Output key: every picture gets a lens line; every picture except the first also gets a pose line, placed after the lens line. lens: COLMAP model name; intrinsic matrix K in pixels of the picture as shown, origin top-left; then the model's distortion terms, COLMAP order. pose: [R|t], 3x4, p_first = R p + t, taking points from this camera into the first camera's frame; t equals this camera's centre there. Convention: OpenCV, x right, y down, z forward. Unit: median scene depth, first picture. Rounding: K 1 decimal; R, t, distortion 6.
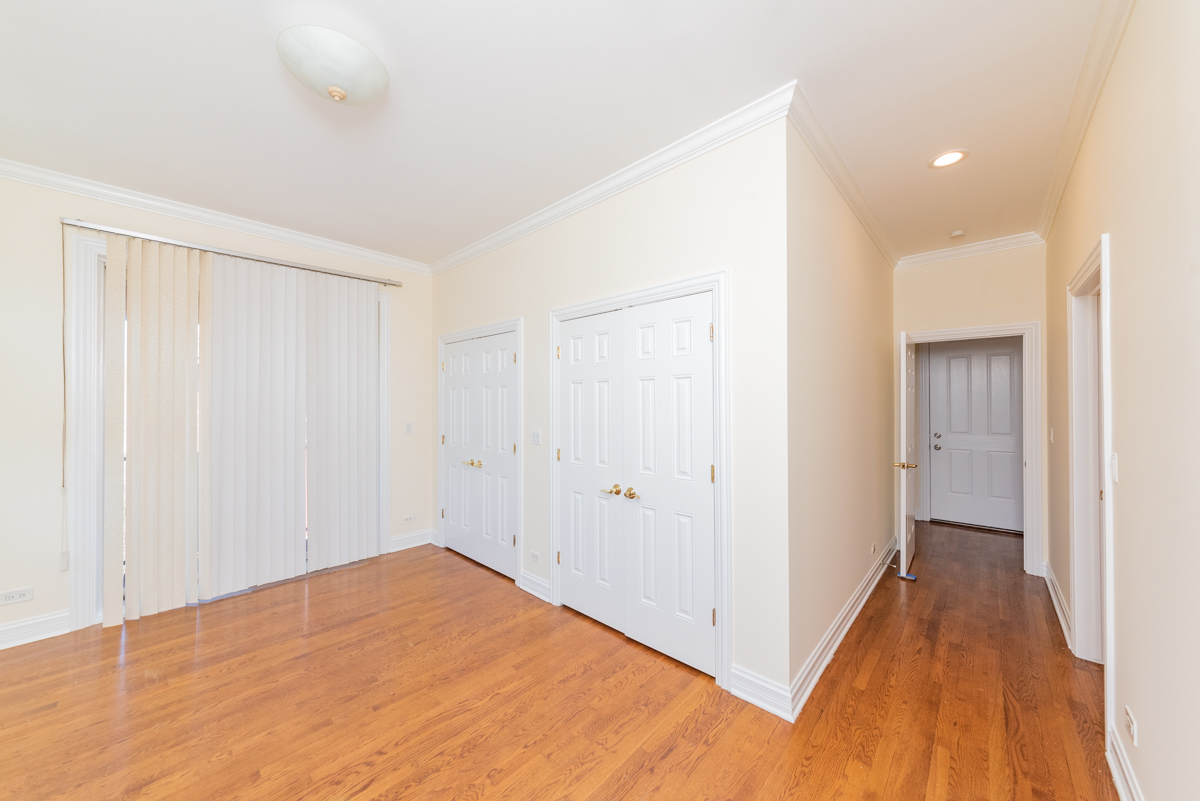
lens RADIAL K [[424.2, 0, 585.1], [0, 424.2, 401.7], [0, 0, 1]] dist [0.001877, 0.000875]
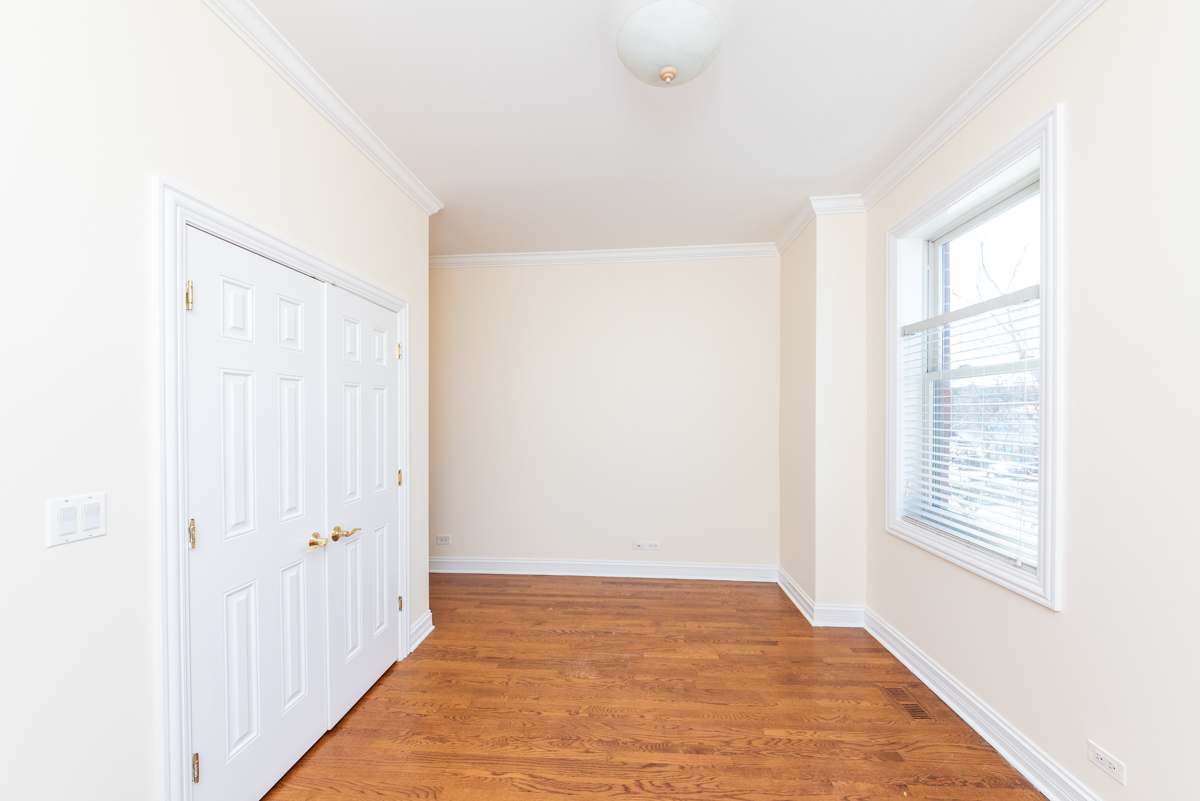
lens RADIAL K [[454.6, 0, 599.9], [0, 454.6, 410.3], [0, 0, 1]] dist [-0.010082, 0.000482]
pose [[-0.646706, 0.013116, 0.762627, -1.148176], [0.003497, 0.999893, -0.014231, -0.001823], [-0.762731, -0.006536, -0.646682, 1.600855]]
